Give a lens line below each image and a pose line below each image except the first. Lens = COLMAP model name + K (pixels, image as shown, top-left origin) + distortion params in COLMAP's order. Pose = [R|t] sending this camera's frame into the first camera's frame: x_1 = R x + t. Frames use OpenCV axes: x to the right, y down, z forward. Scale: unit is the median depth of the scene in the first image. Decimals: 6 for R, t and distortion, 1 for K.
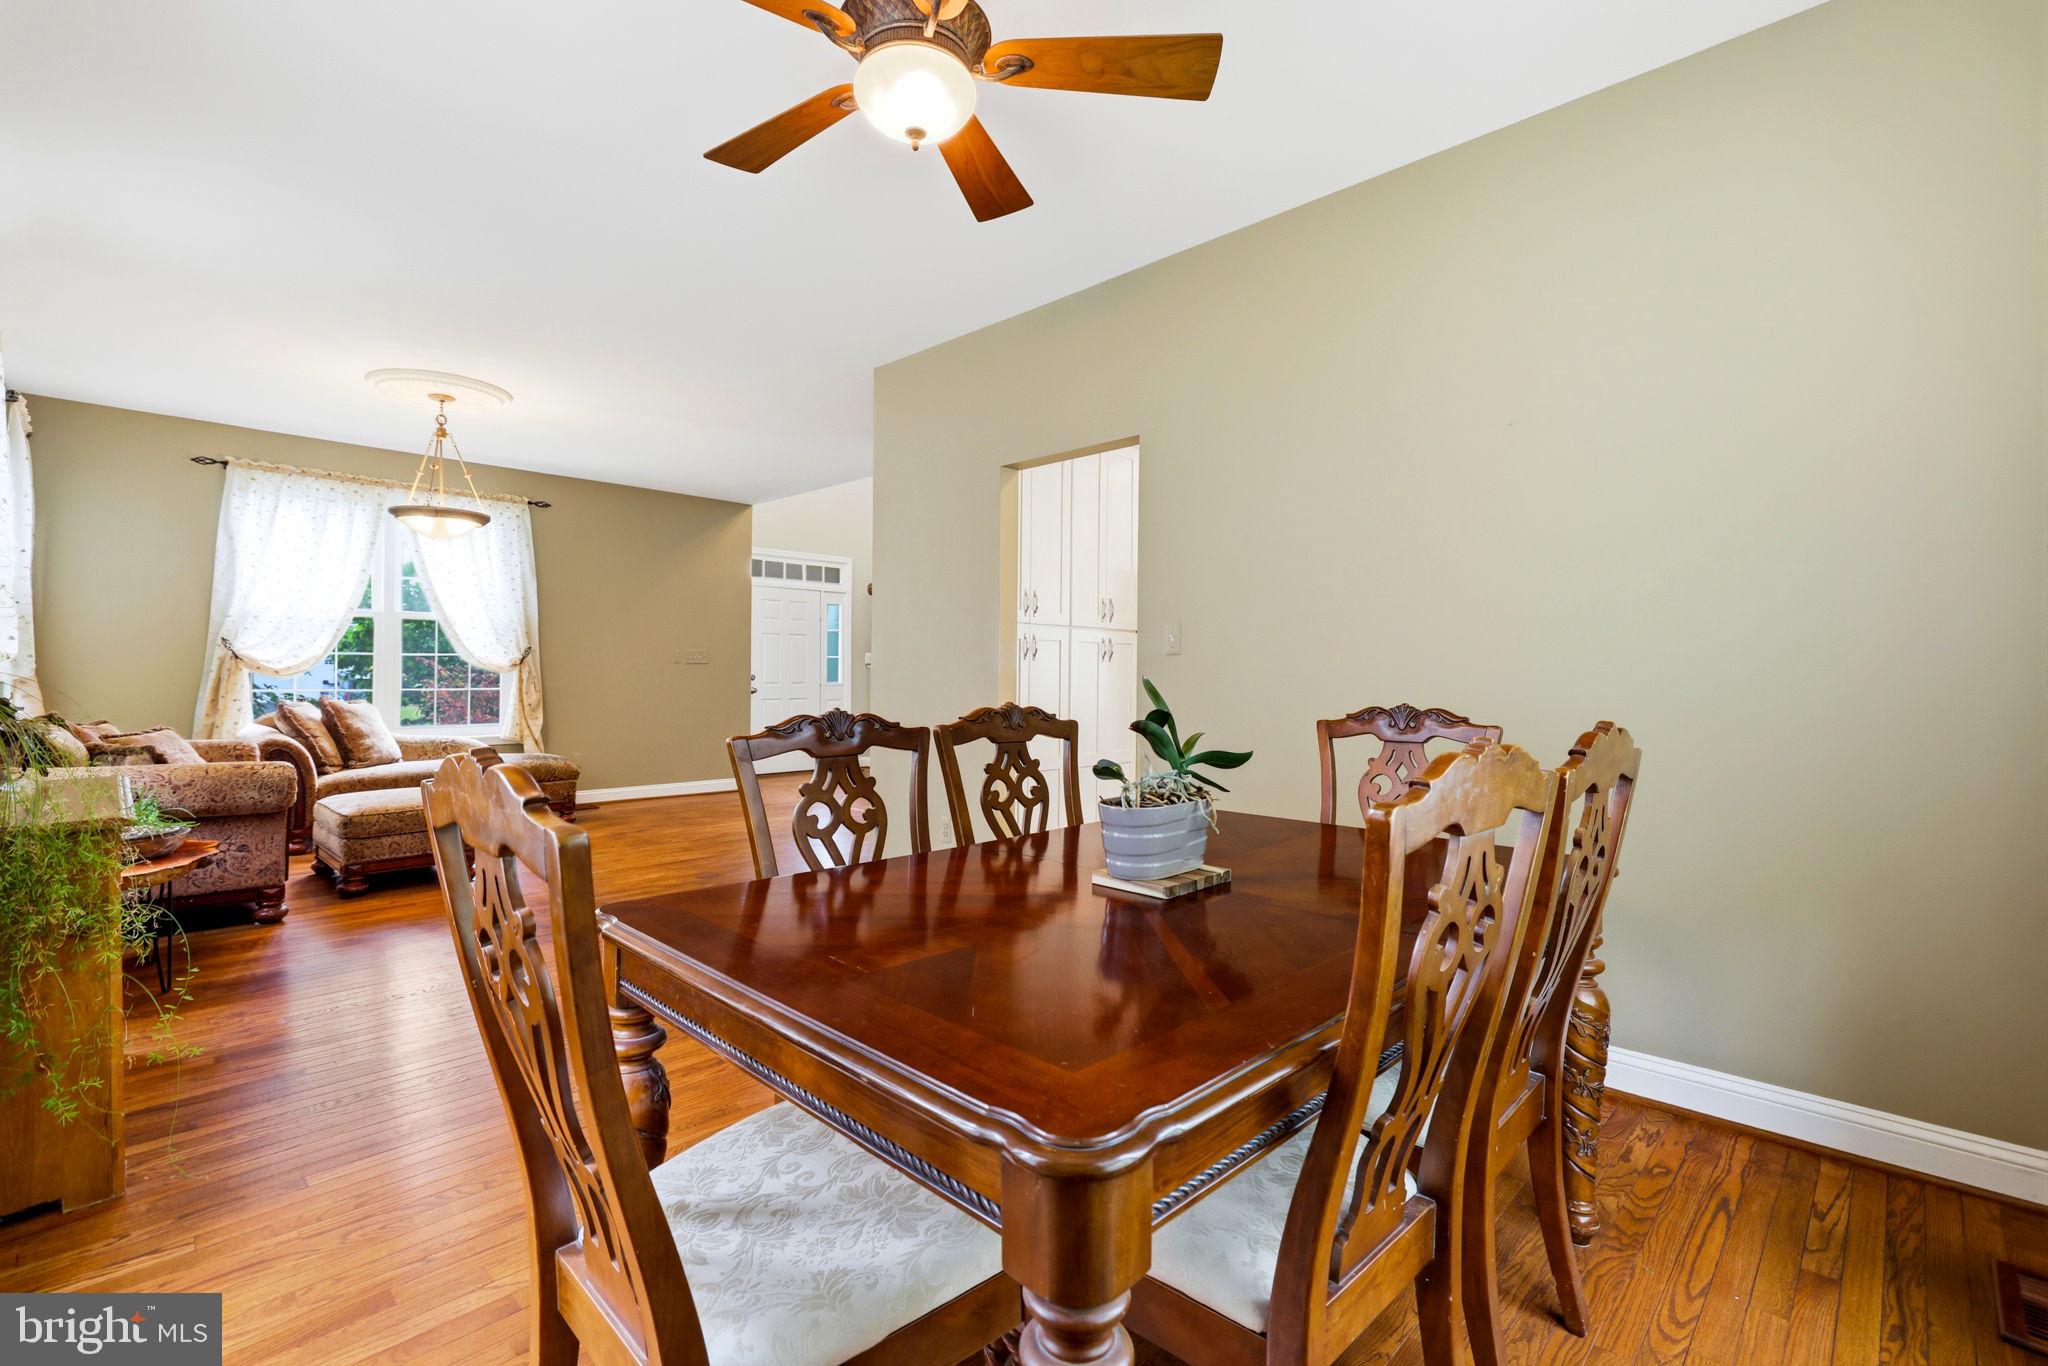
lens RADIAL K [[924.3, 0, 1031.7], [0, 924.3, 673.5], [0, 0, 1]] dist [-0.000720, -0.000302]
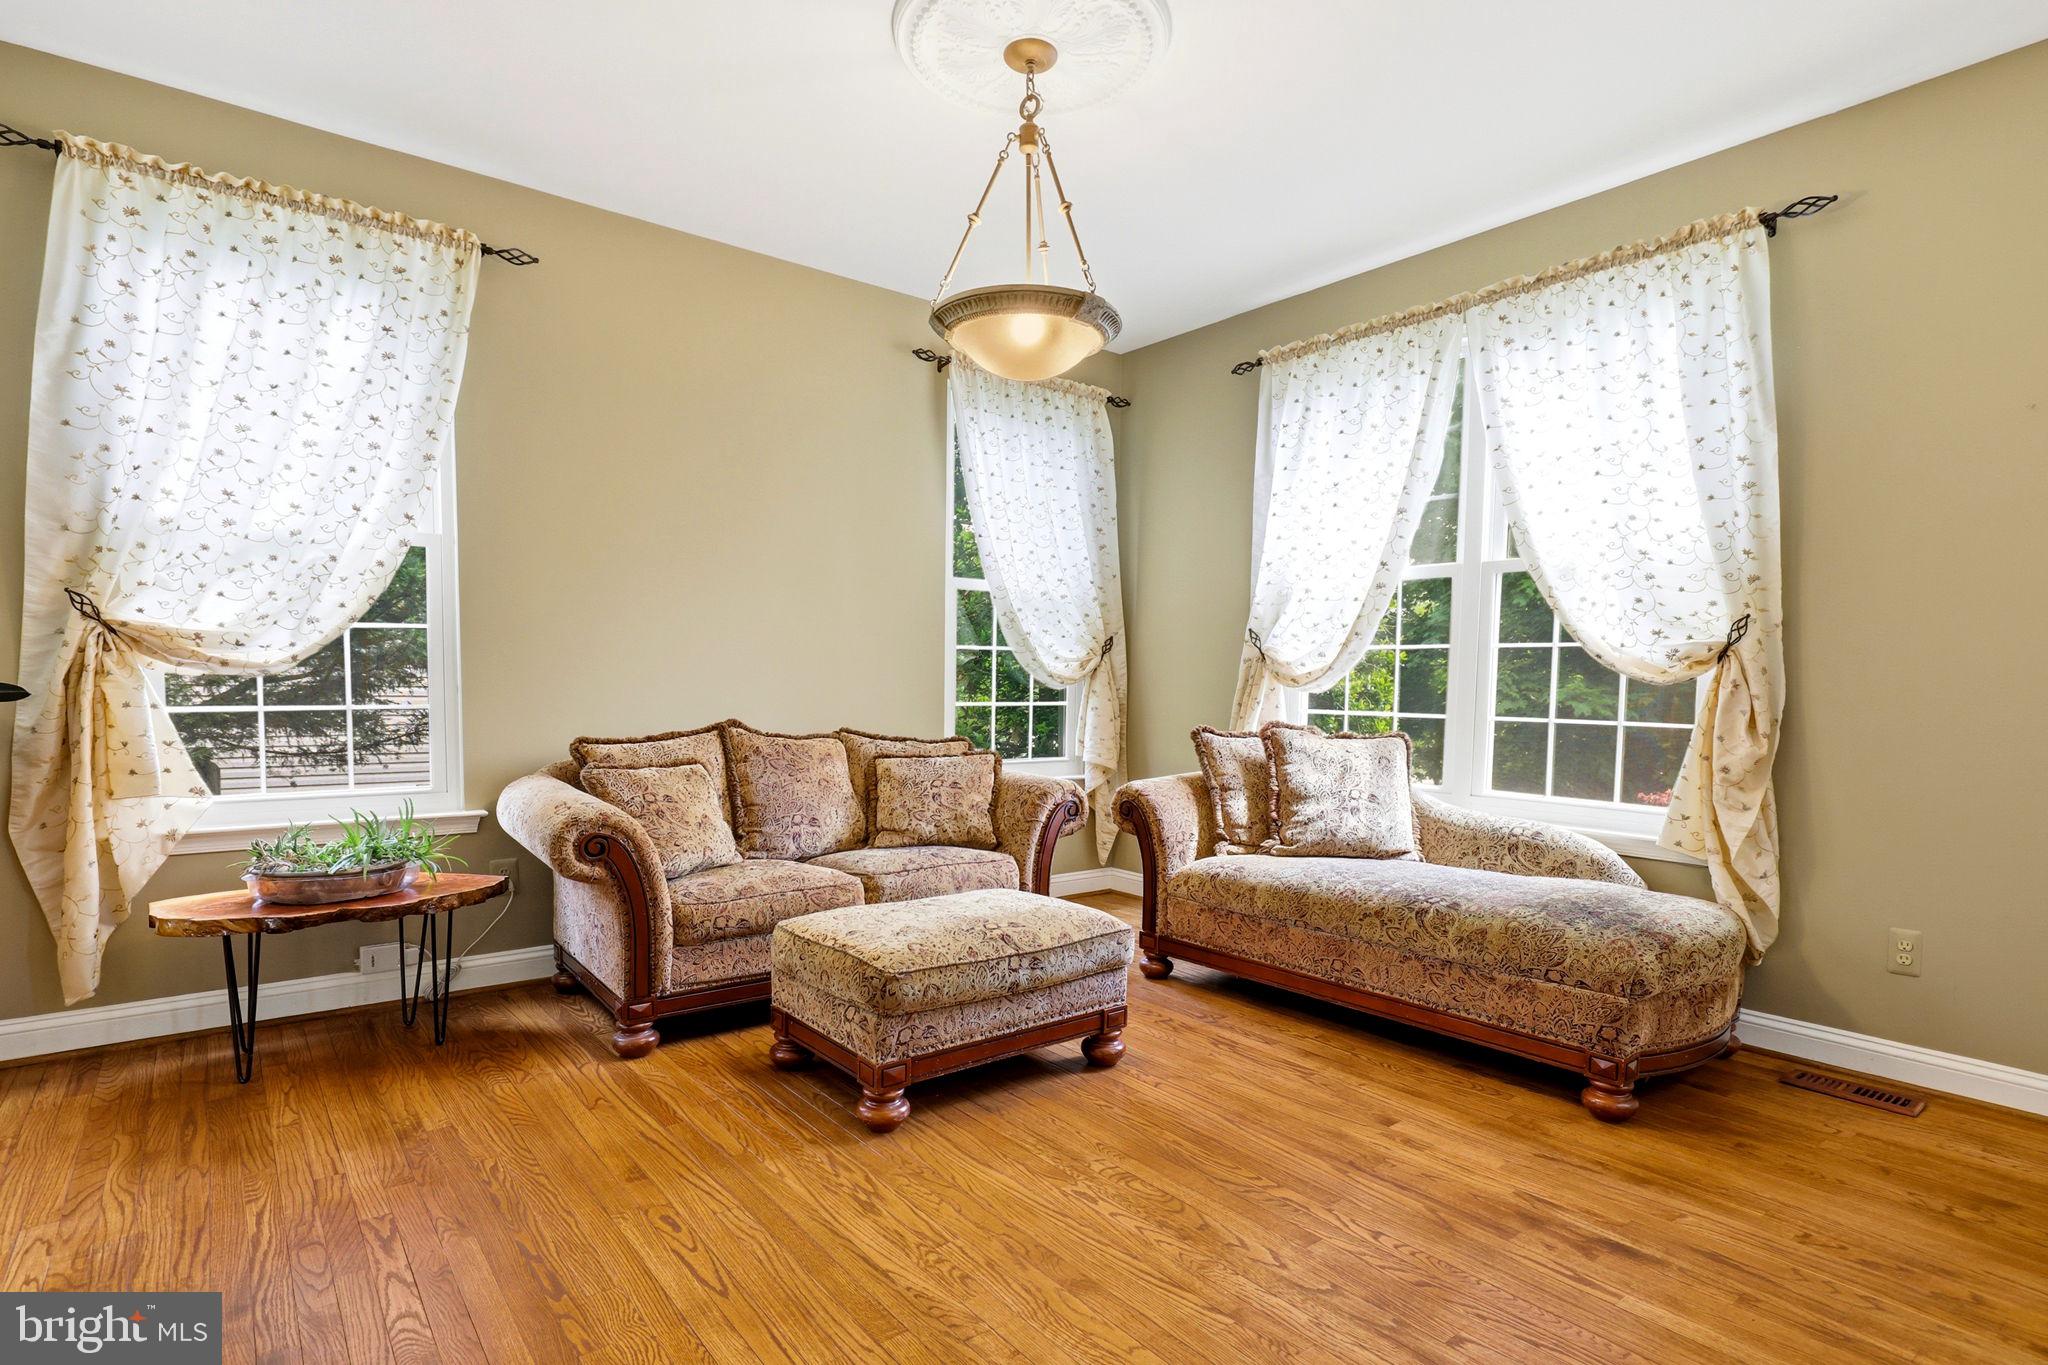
lens RADIAL K [[1034.4, 0, 1030.7], [0, 1034.4, 753.0], [0, 0, 1]] dist [-0.004454, -0.000367]
pose [[-0.137190, 0.059133, -0.988778, -0.097262], [-0.013123, 0.998020, 0.061506, 0.005644], [0.990458, 0.021414, -0.136143, 0.856699]]
